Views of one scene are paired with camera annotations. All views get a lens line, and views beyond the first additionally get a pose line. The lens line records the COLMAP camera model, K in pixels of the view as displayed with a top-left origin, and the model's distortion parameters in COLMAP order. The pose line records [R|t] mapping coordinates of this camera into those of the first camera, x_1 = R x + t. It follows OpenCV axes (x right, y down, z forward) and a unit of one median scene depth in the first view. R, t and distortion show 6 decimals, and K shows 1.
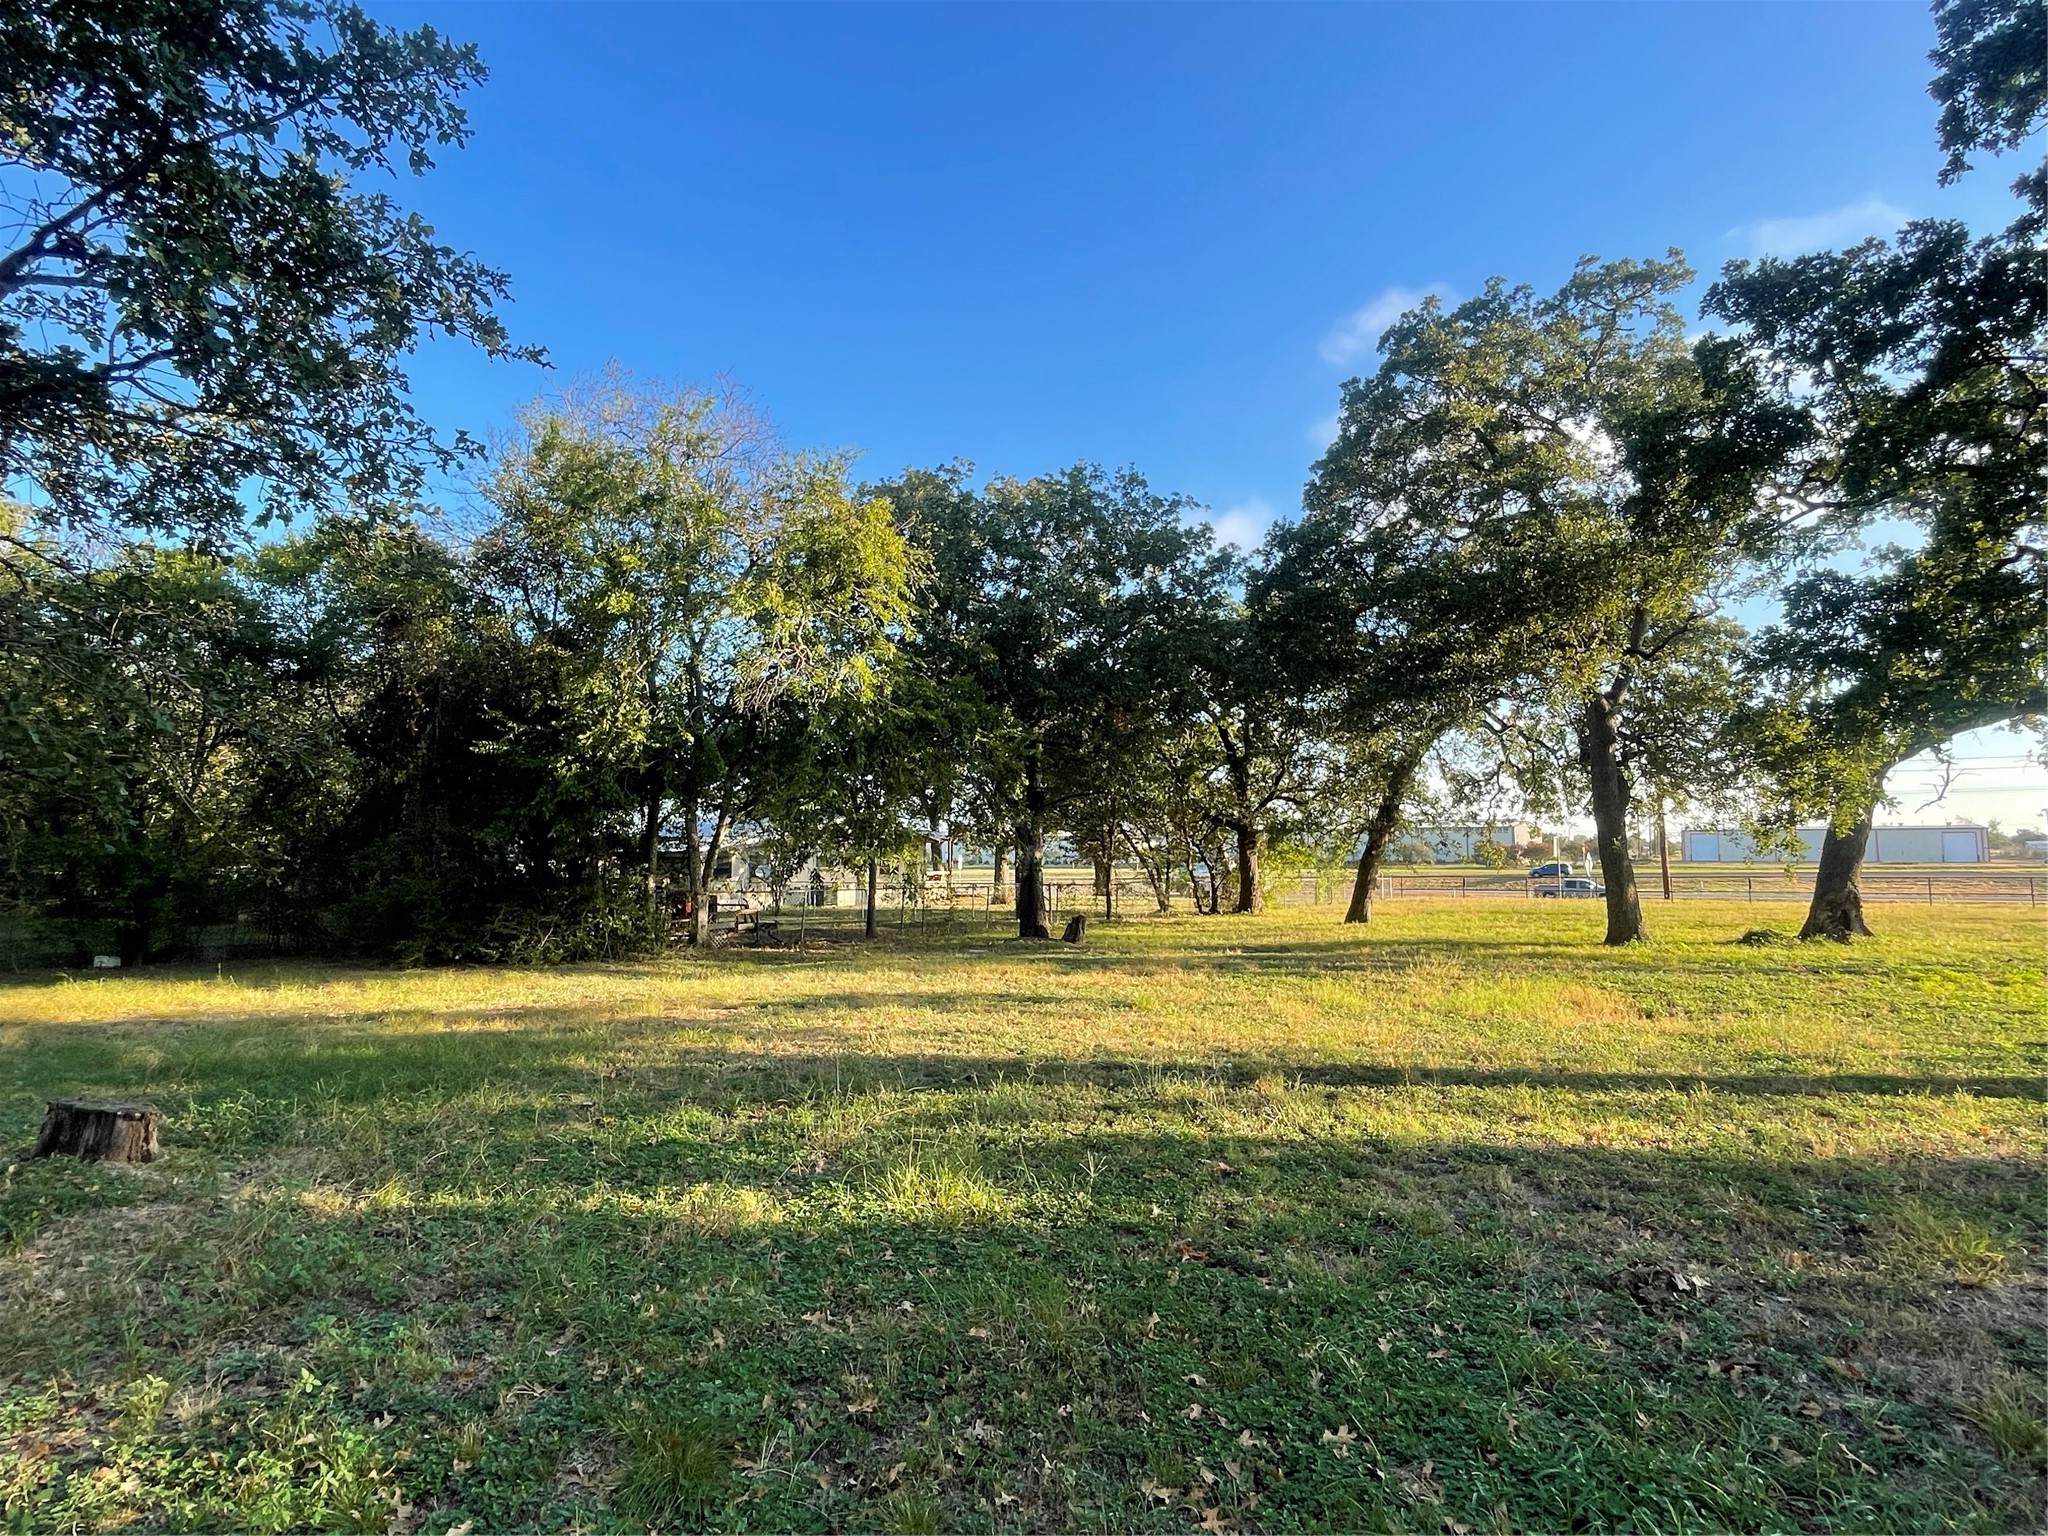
lens RADIAL K [[1043.1, 0, 1026.2], [0, 1043.1, 768.2], [0, 0, 1]] dist [-0.002299, -0.000325]
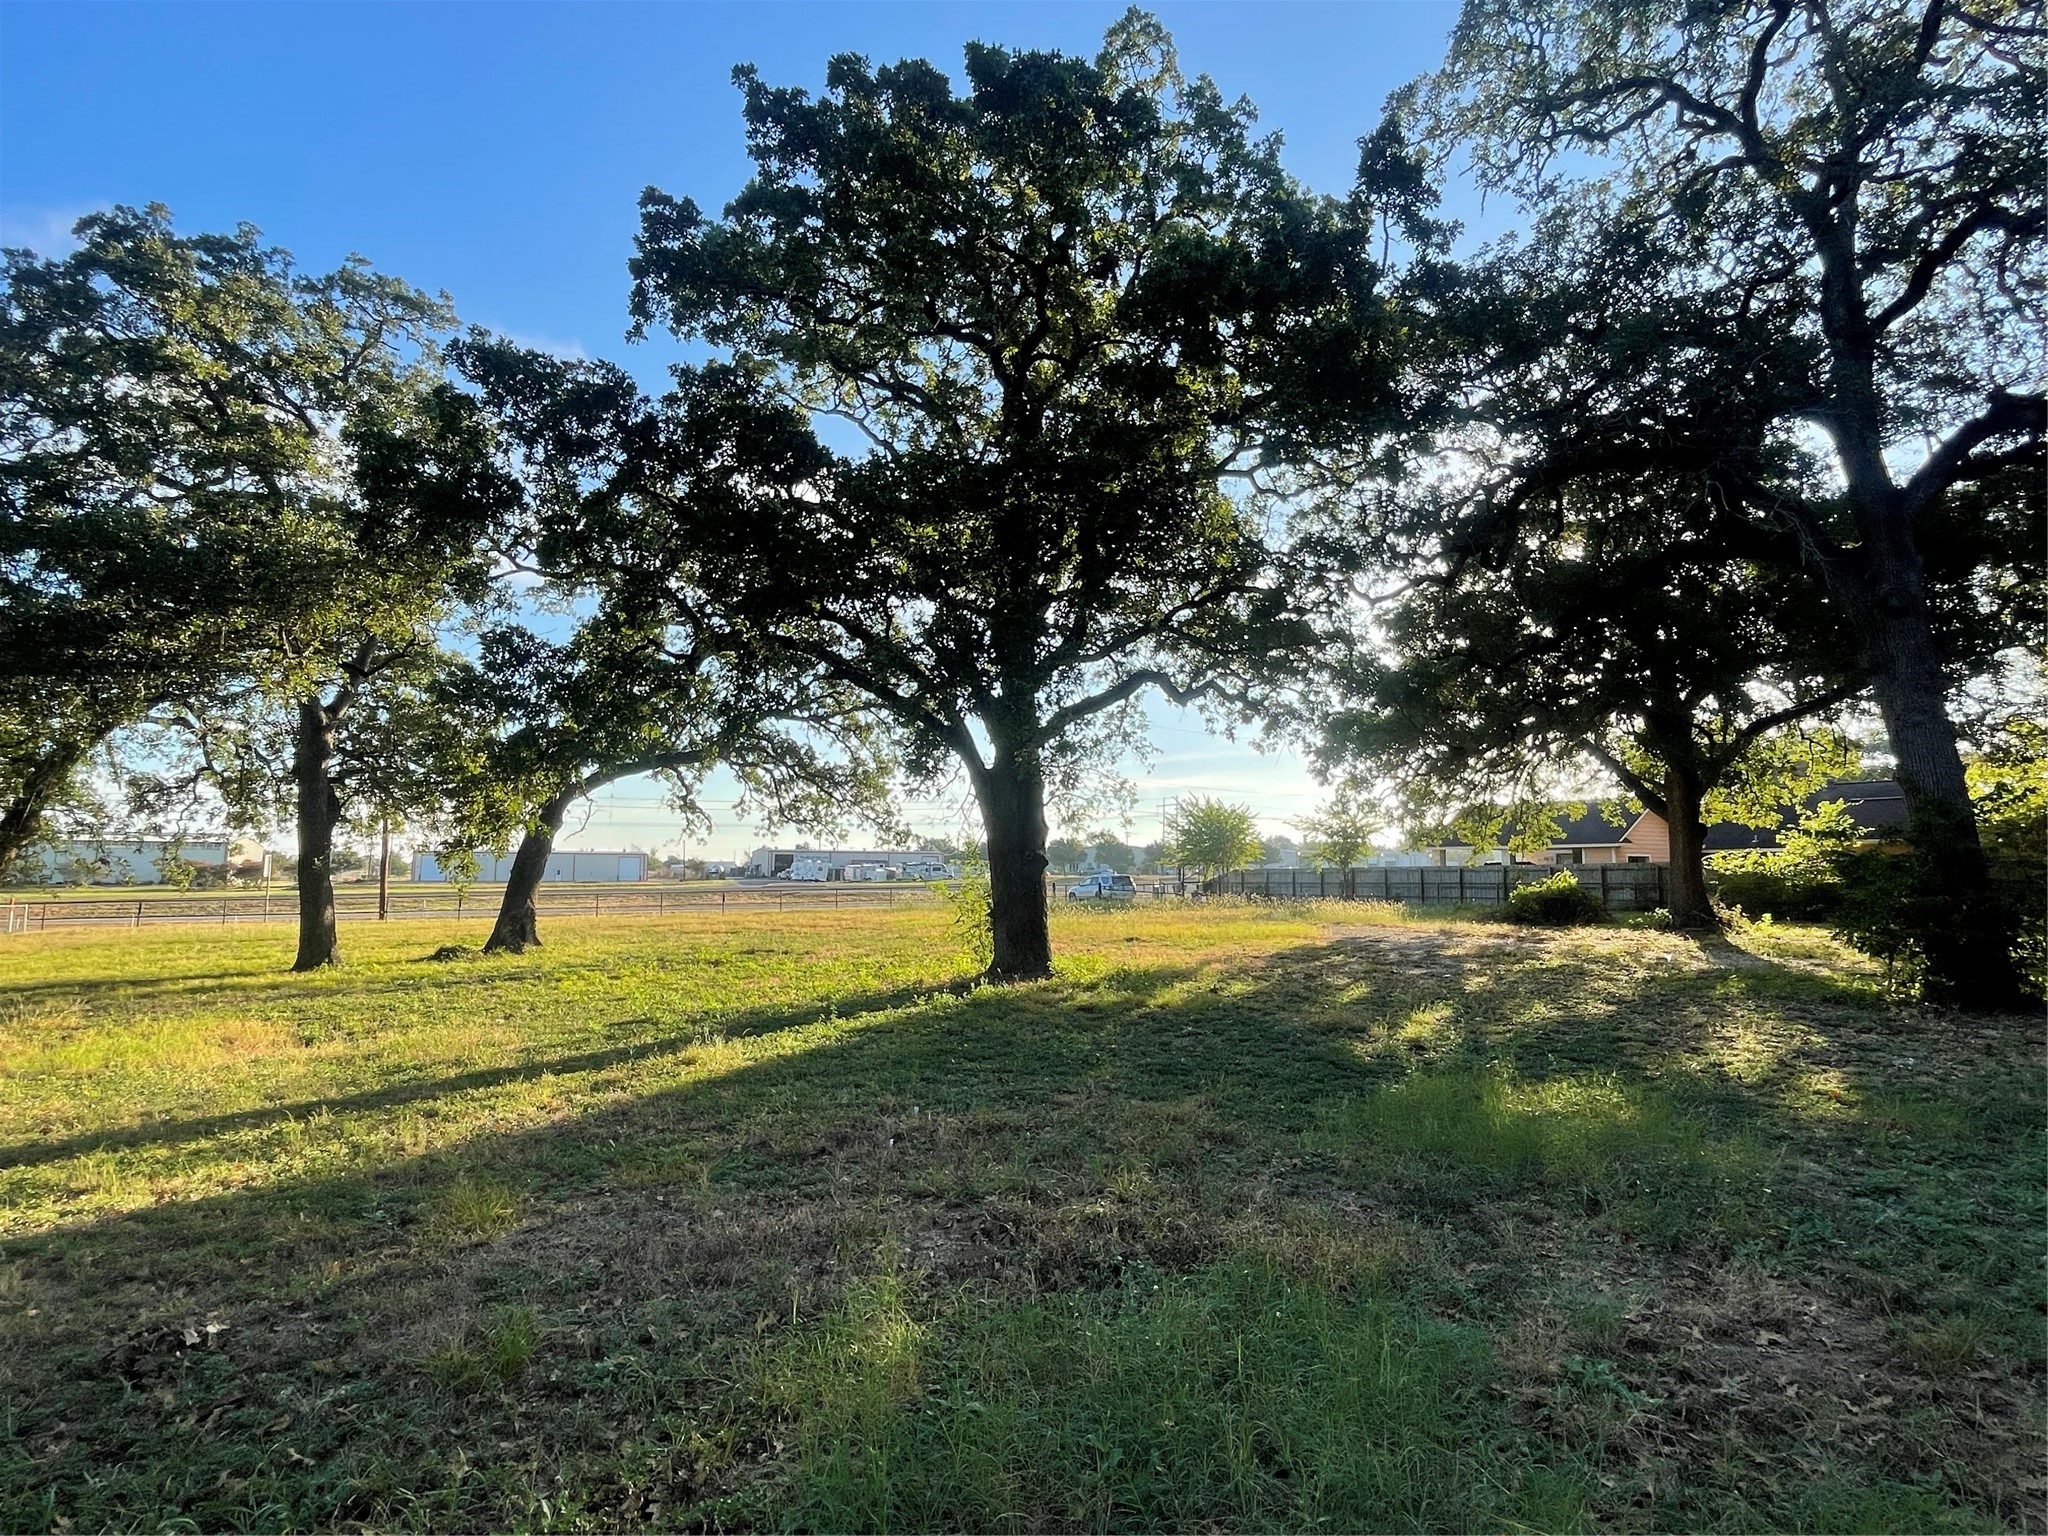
lens RADIAL K [[1043.1, 0, 1018.3], [0, 1043.1, 765.6], [0, 0, 1]] dist [-0.002299, -0.000325]
pose [[0.468715, 0.093138, 0.878425, 0.022615], [-0.074112, 0.995066, -0.065960, -0.001644], [-0.880235, -0.034185, 0.473306, -0.015183]]
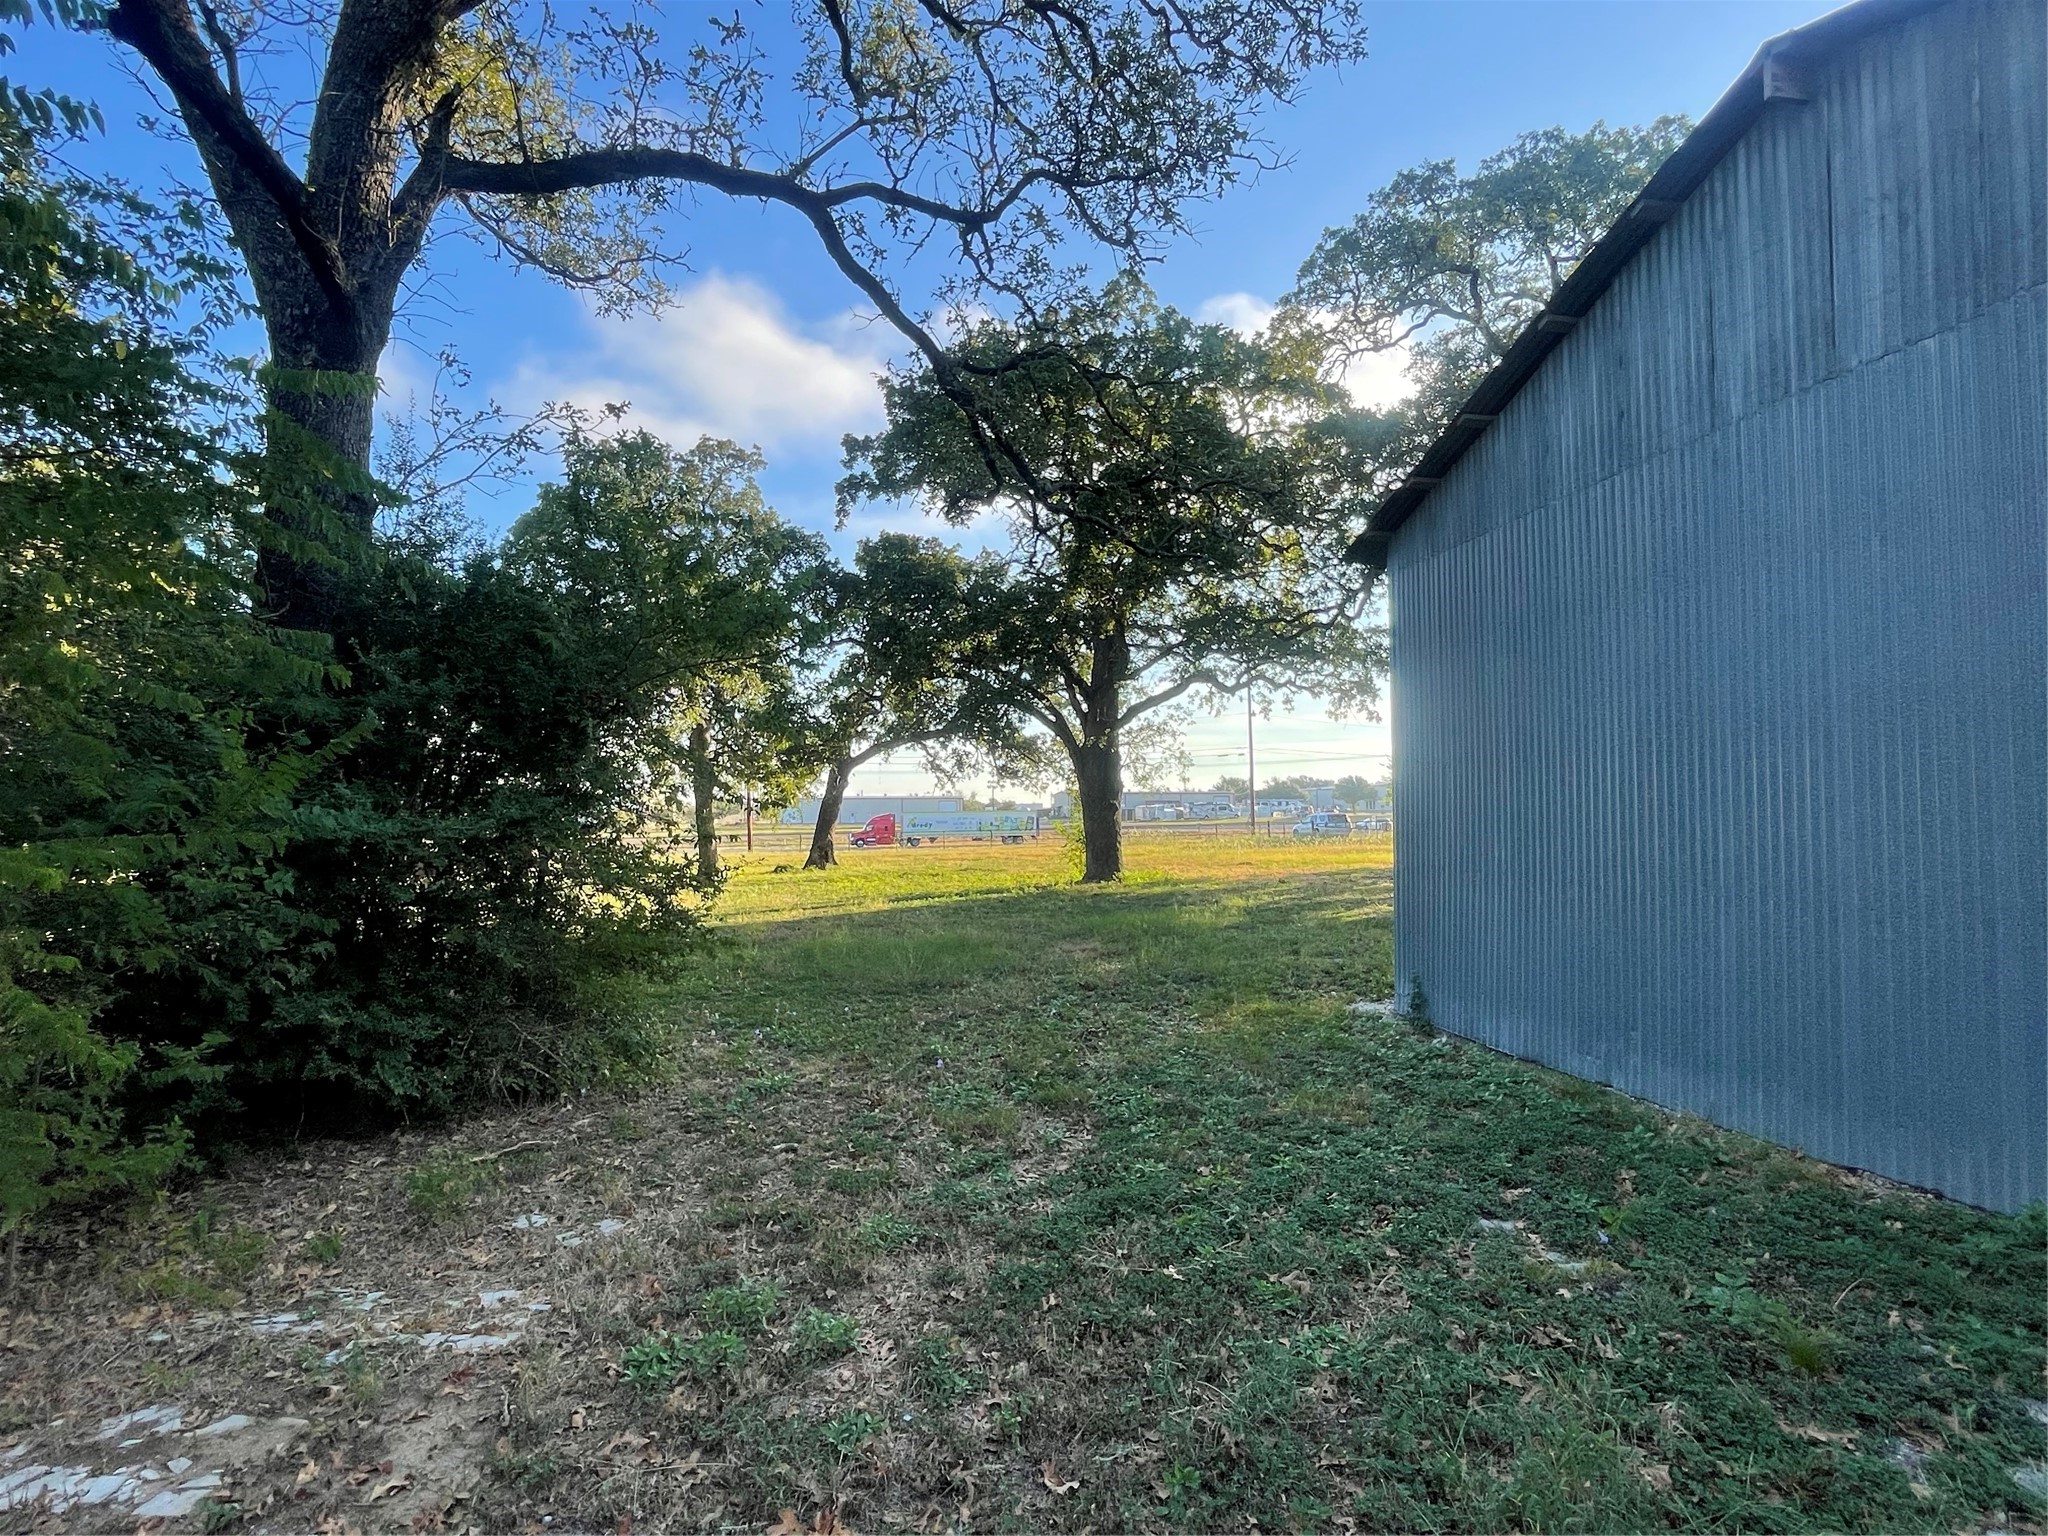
lens RADIAL K [[1043.1, 0, 1027.0], [0, 1043.1, 760.9], [0, 0, 1]] dist [-0.002299, -0.000325]
pose [[0.702673, 0.030019, 0.710880, -0.242076], [-0.047615, 0.998854, 0.004885, -0.042038], [-0.709918, -0.037281, 0.703297, -0.504071]]
